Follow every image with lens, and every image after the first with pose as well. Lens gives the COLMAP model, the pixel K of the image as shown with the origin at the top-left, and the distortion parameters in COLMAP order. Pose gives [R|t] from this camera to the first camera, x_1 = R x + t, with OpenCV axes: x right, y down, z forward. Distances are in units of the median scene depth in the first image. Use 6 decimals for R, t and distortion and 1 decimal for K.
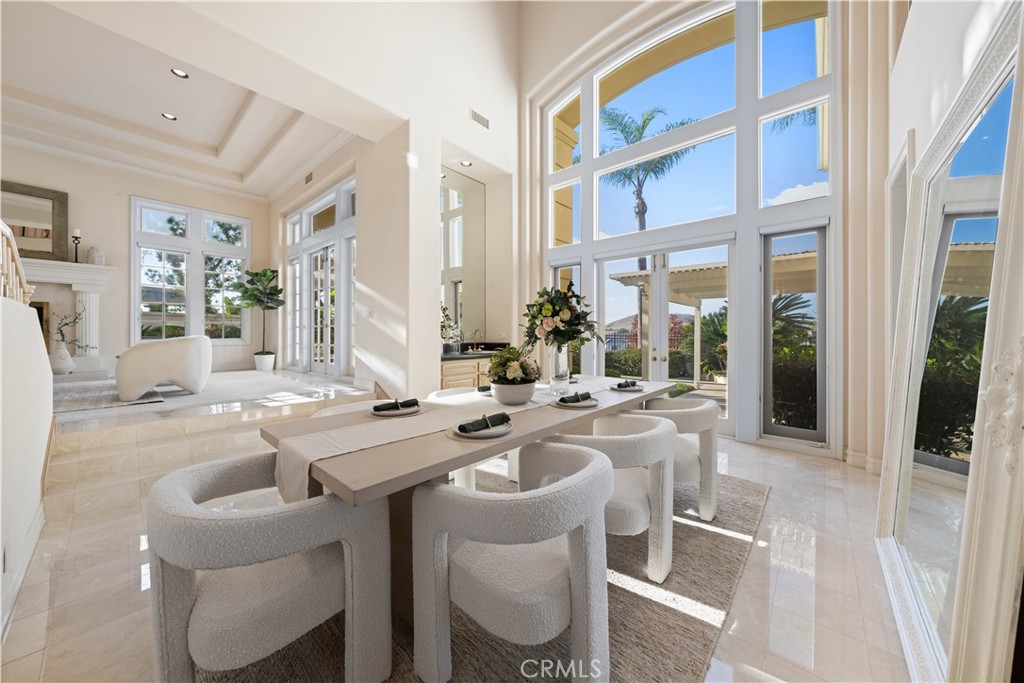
lens RADIAL K [[349.4, 0, 511.7], [0, 349.4, 331.6], [0, 0, 1]] dist [-0.000236, -0.000002]
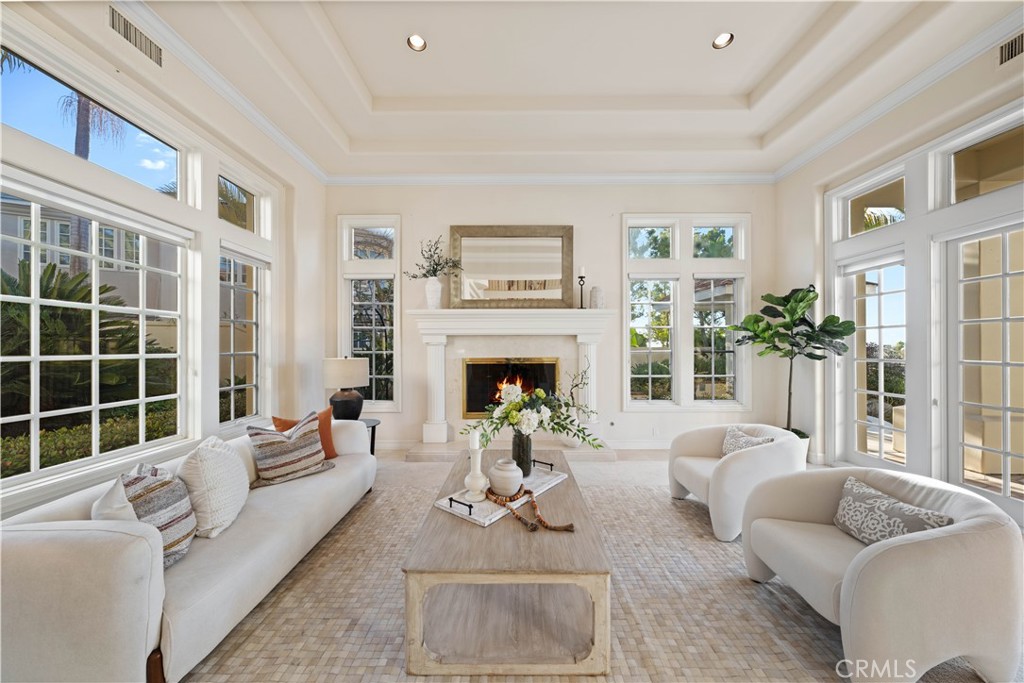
lens RADIAL K [[354.1, 0, 513.7], [0, 354.1, 346.6], [0, 0, 1]] dist [-0.001334, -0.000182]
pose [[0.659185, -0.014317, -0.751844, -0.725393], [0.007535, 0.999894, -0.012435, -0.099131], [0.751943, 0.002532, 0.659223, 0.336127]]
